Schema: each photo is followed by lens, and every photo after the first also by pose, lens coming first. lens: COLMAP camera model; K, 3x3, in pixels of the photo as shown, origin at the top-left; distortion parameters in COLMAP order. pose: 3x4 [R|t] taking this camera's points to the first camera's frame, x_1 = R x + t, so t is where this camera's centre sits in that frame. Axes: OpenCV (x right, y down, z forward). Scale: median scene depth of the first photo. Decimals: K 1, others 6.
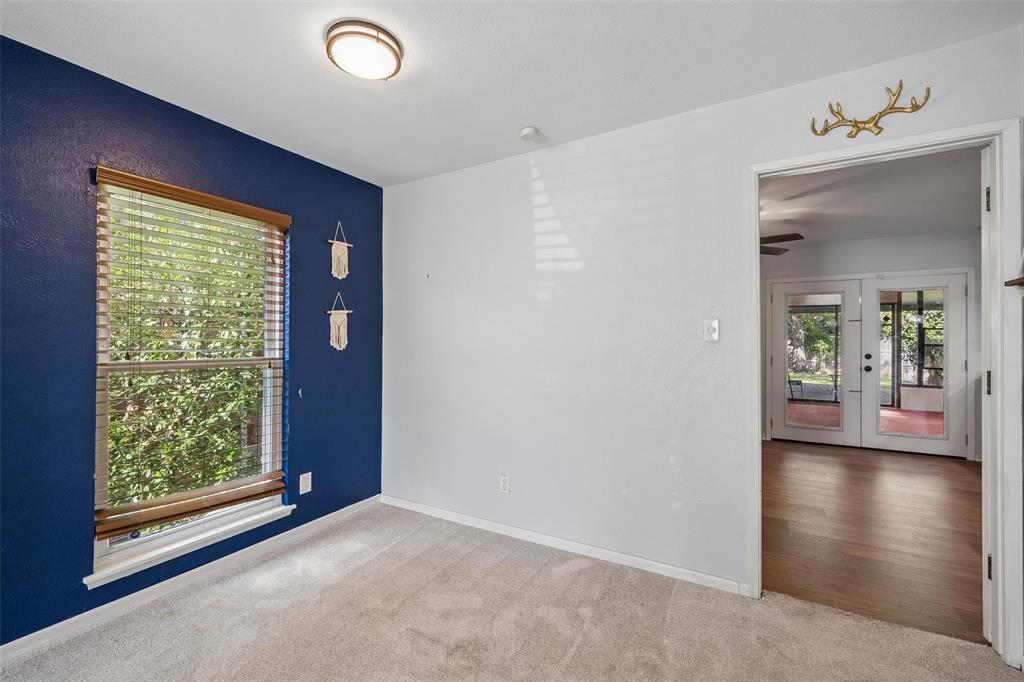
lens RADIAL K [[425.6, 0, 508.5], [0, 425.6, 338.2], [0, 0, 1]] dist [-0.001427, 0.000191]
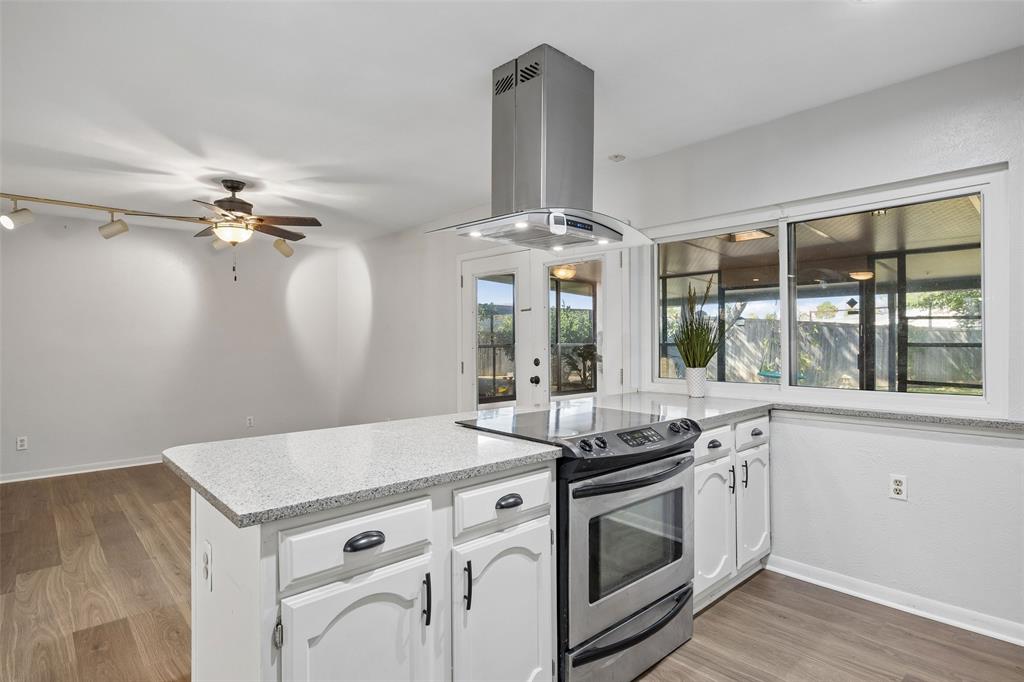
lens RADIAL K [[533.8, 0, 514.1], [0, 533.8, 338.4], [0, 0, 1]] dist [-0.010723, 0.001539]
pose [[0.958418, -0.005640, -0.285312, 1.050718], [0.006758, 0.999973, 0.002932, 0.002189], [0.285287, -0.004739, 0.958430, 0.169028]]
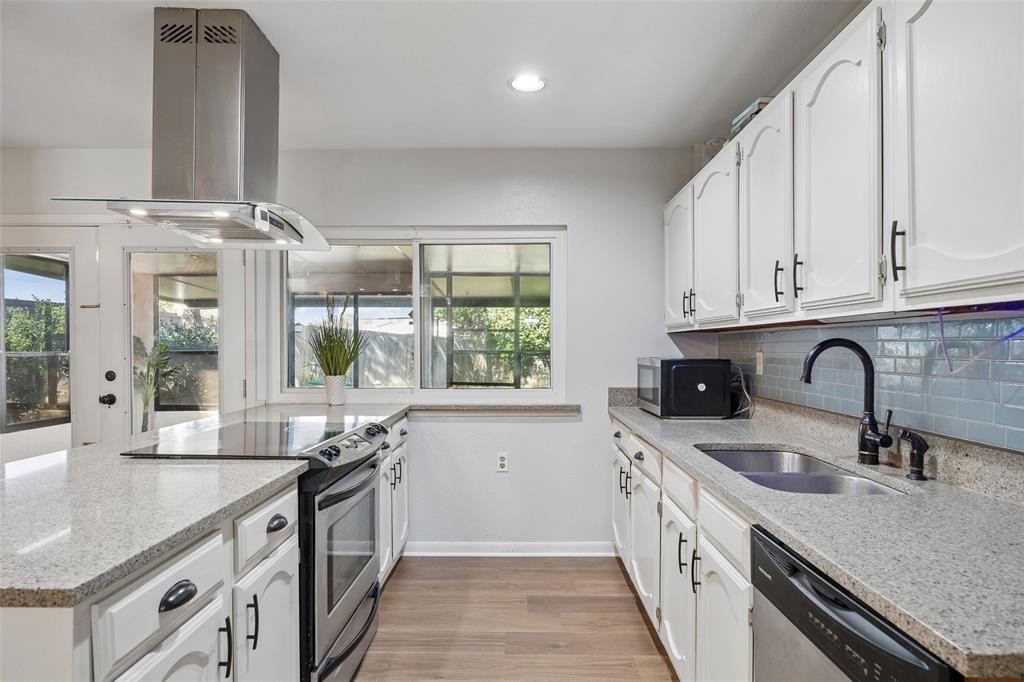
lens RADIAL K [[586.4, 0, 516.9], [0, 586.4, 350.9], [0, 0, 1]] dist [0.001411, 0.004337]
pose [[0.862954, -0.004530, 0.505263, 0.908334], [-0.003059, 0.999895, 0.014191, 0.000442], [-0.505274, -0.013792, 0.862849, 0.128135]]
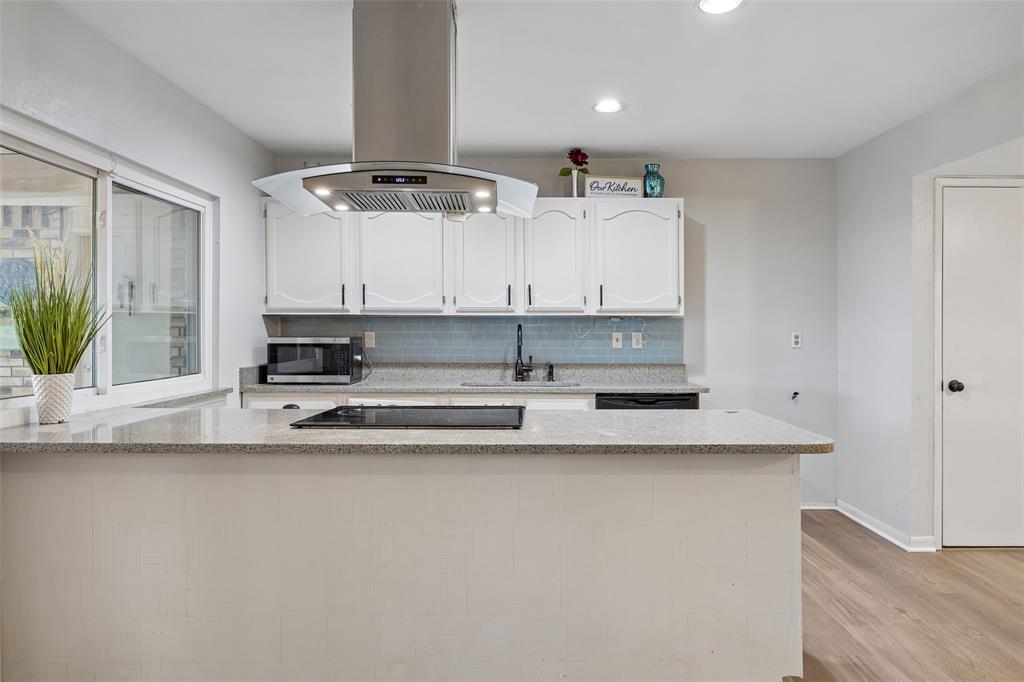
lens RADIAL K [[679.0, 0, 532.0], [0, 679.0, 324.4], [0, 0, 1]] dist [-0.002019, -0.001346]
pose [[-0.519977, 0.006718, 0.854154, 0.472983], [-0.008630, 0.999877, -0.013118, 0.009550], [-0.854137, -0.014193, -0.519855, 0.815556]]
